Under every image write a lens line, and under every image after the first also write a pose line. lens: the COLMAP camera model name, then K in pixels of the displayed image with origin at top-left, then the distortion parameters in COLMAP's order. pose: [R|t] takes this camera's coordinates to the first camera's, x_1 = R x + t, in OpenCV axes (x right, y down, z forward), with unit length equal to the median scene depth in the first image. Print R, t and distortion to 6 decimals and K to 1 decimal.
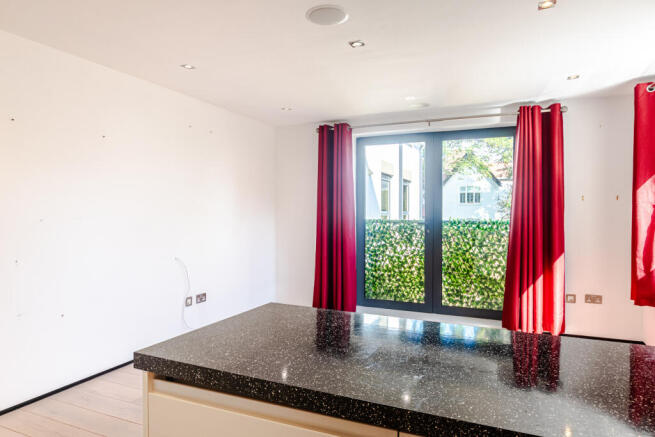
lens RADIAL K [[421.2, 0, 334.5], [0, 421.2, 217.1], [0, 0, 1]] dist [-0.002026, 0.002017]
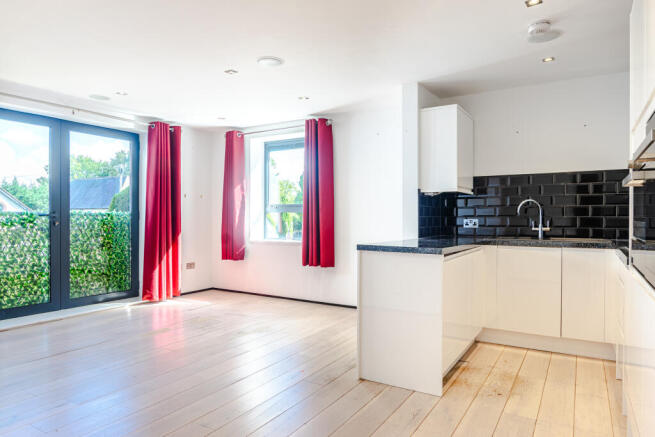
lens RADIAL K [[421.2, 0, 326.6], [0, 421.2, 219.4], [0, 0, 1]] dist [-0.002026, 0.002017]
pose [[0.141881, -0.007667, 0.989854, -0.614276], [0.008838, 0.999940, 0.006478, 0.023666], [-0.989844, 0.007829, 0.141940, 0.263918]]
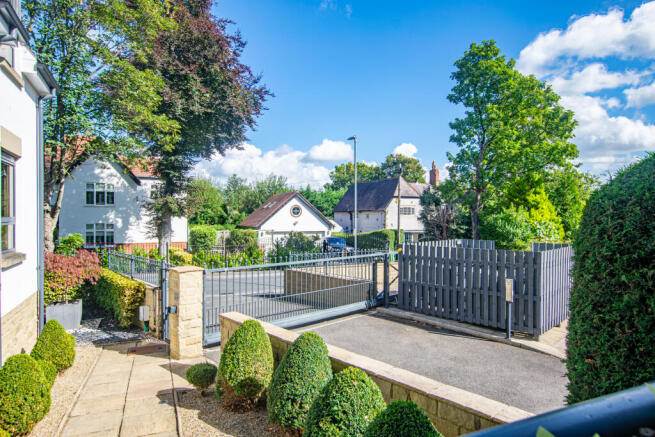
lens RADIAL K [[421.2, 0, 326.3], [0, 421.2, 224.1], [0, 0, 1]] dist [-0.002026, 0.002017]
pose [[0.671841, -0.013591, 0.740570, 0.140664], [0.006809, 0.999903, 0.012173, -0.021380], [-0.740664, -0.003136, 0.671868, 1.014892]]
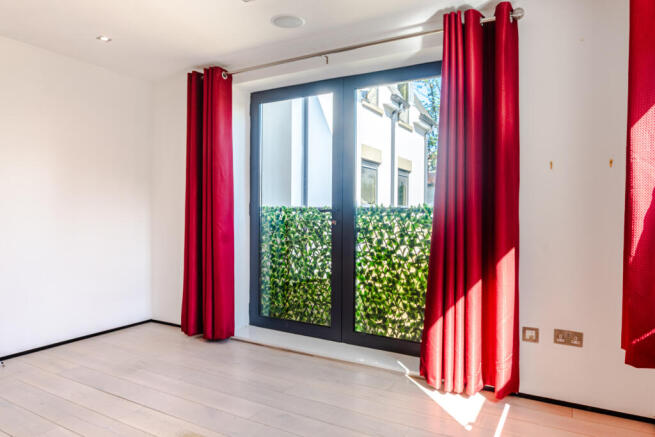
lens RADIAL K [[421.2, 0, 331.1], [0, 421.2, 217.8], [0, 0, 1]] dist [-0.002026, 0.002017]
pose [[0.994684, 0.008567, -0.102618, 0.281661], [-0.008353, 0.999962, 0.002517, 0.024163], [0.102635, -0.001647, 0.994718, 0.314079]]
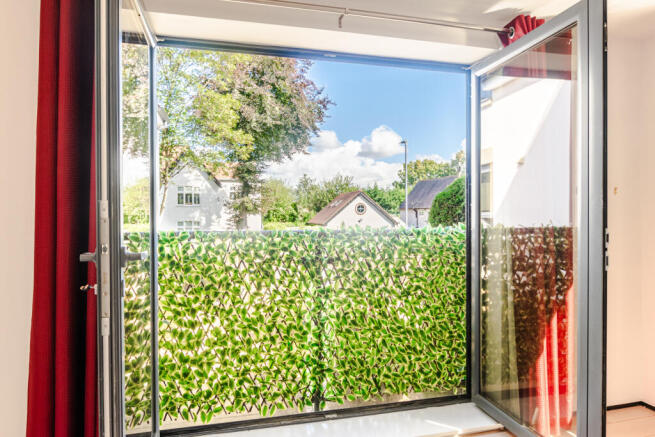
lens RADIAL K [[421.2, 0, 329.7], [0, 421.2, 222.1], [0, 0, 1]] dist [-0.002026, 0.002017]
pose [[0.781422, -0.015621, 0.623808, -0.067526], [0.011613, 0.999878, 0.010491, -0.007473], [-0.623895, -0.000954, 0.781508, 0.606718]]
